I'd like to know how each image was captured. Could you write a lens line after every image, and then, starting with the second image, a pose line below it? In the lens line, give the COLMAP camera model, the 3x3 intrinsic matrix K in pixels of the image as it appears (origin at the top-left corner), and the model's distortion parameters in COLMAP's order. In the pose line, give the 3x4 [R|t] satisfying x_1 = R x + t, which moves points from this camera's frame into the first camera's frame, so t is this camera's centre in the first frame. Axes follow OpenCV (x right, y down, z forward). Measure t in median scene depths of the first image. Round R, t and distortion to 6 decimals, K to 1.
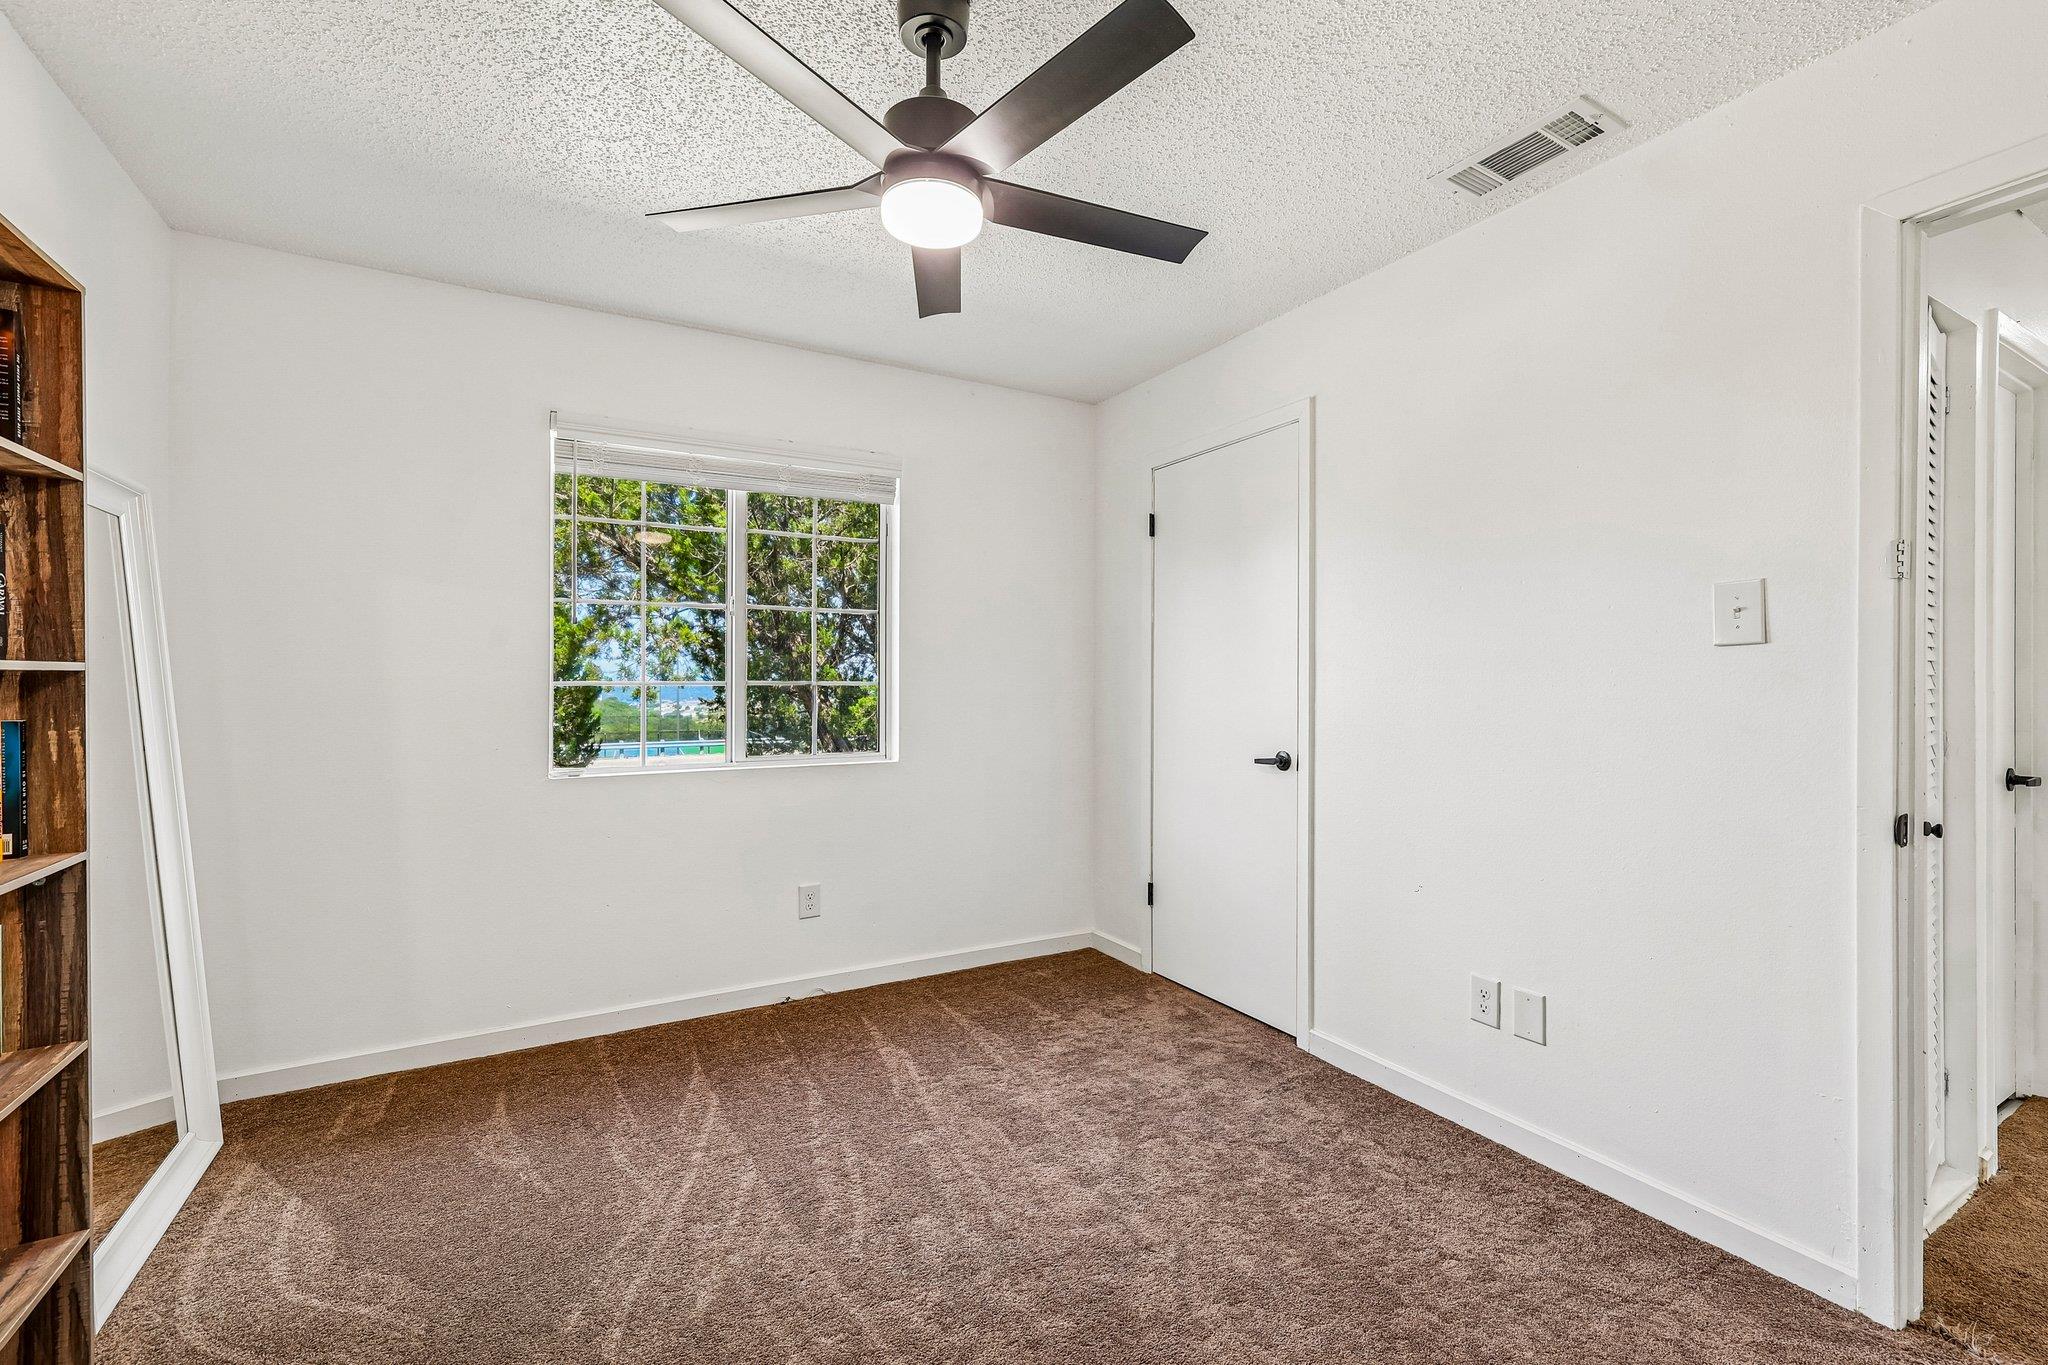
lens RADIAL K [[886.5, 0, 1023.7], [0, 886.5, 681.4], [0, 0, 1]] dist [0.000186, 0.001763]
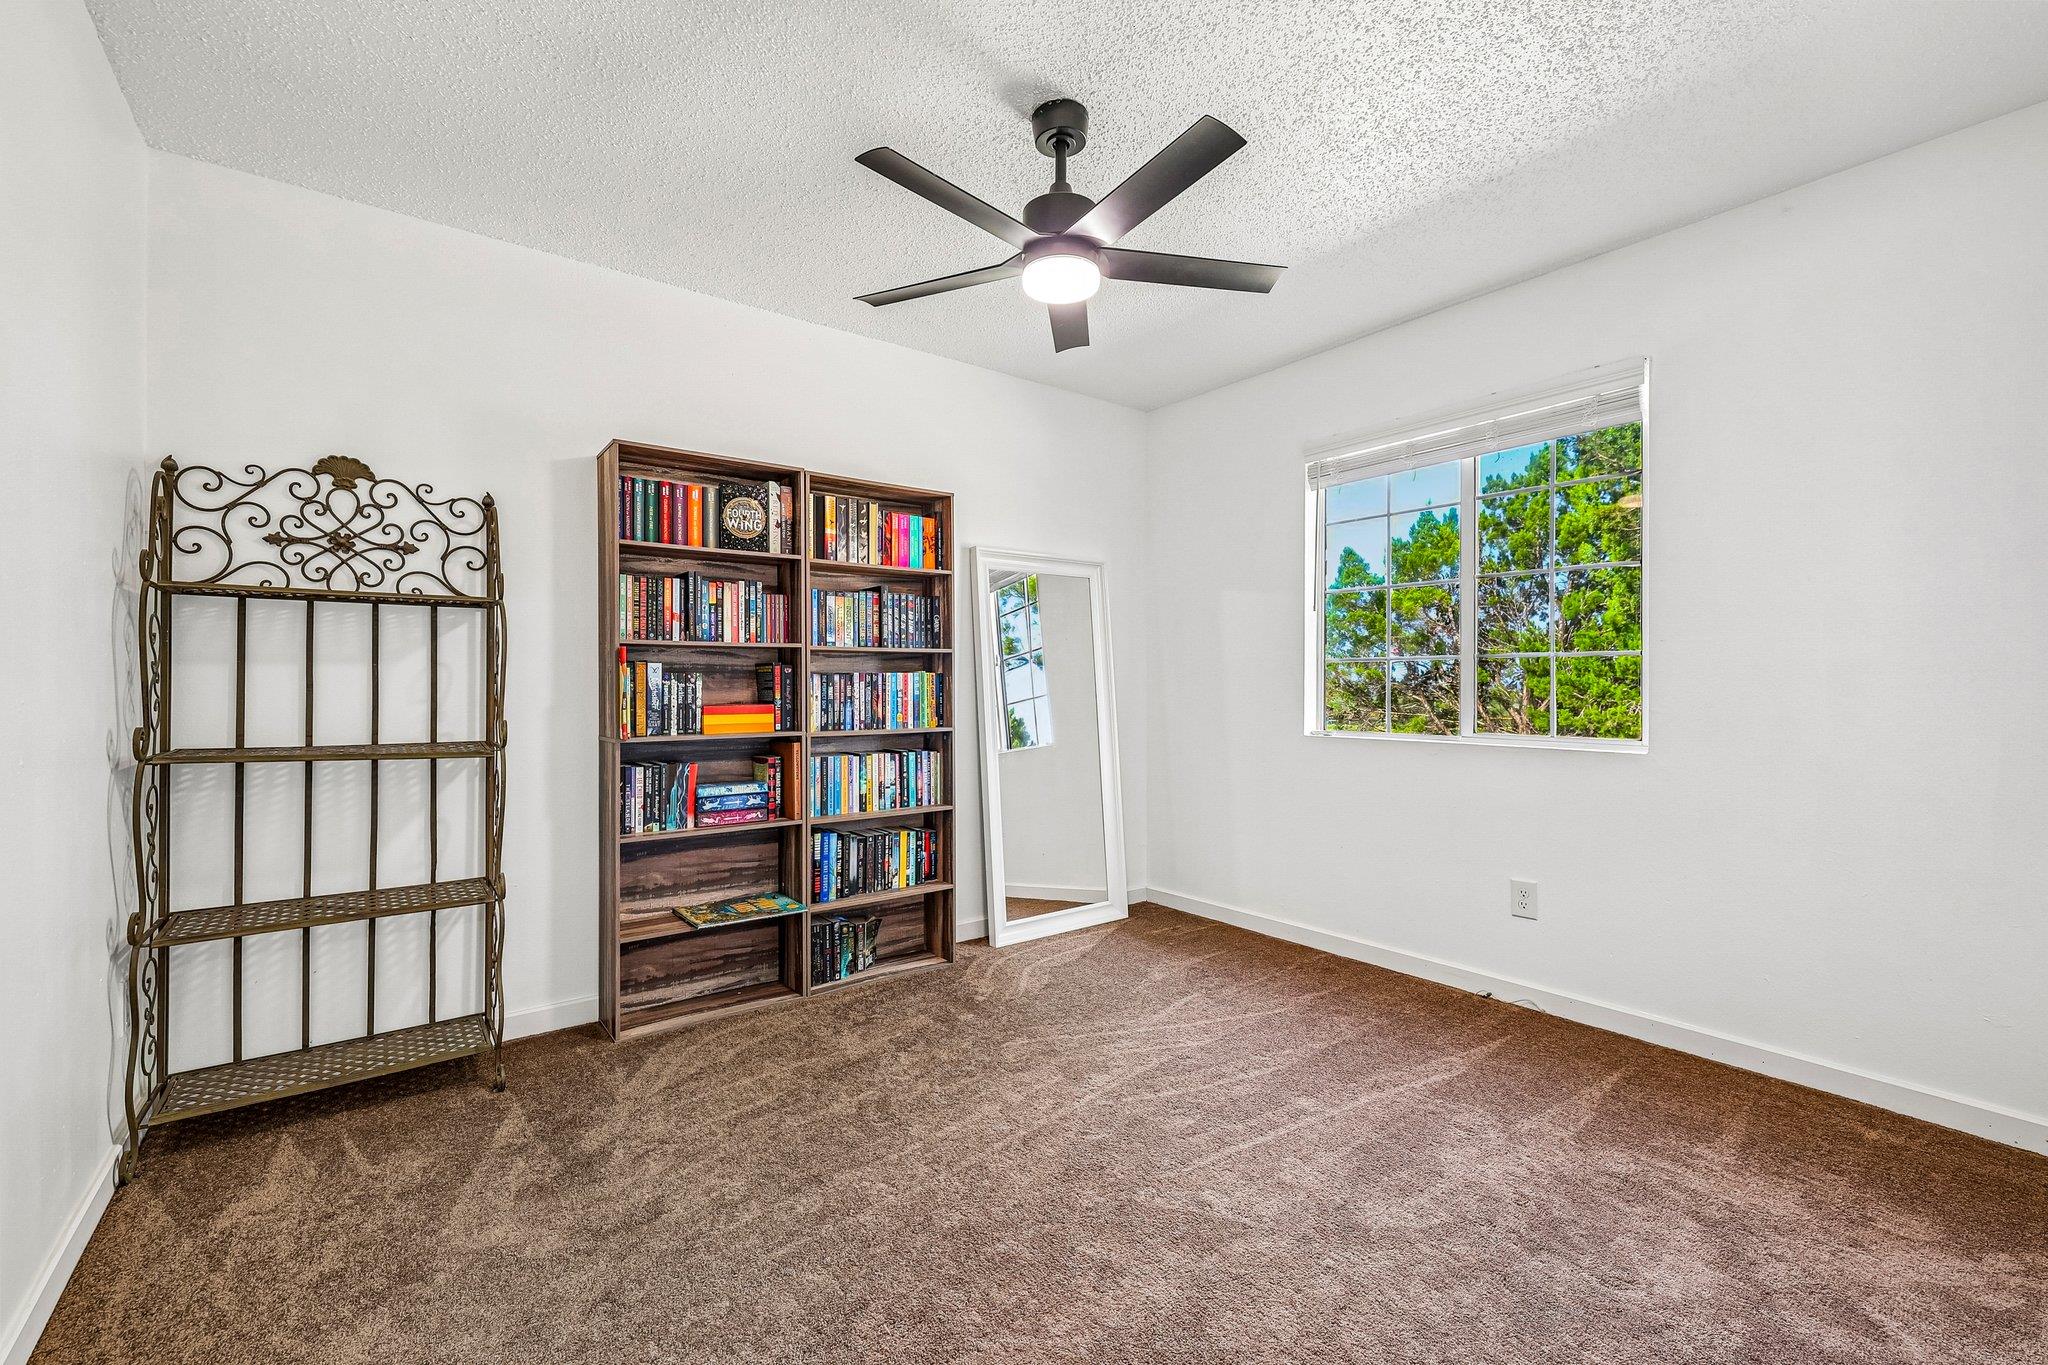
lens RADIAL K [[886.5, 0, 1022.9], [0, 886.5, 681.9], [0, 0, 1]] dist [0.000186, 0.001763]
pose [[0.119147, 0.003454, -0.992871, 0.595278], [0.003364, 0.999987, 0.003882, 0.024229], [0.992871, -0.003803, 0.119133, 0.400889]]
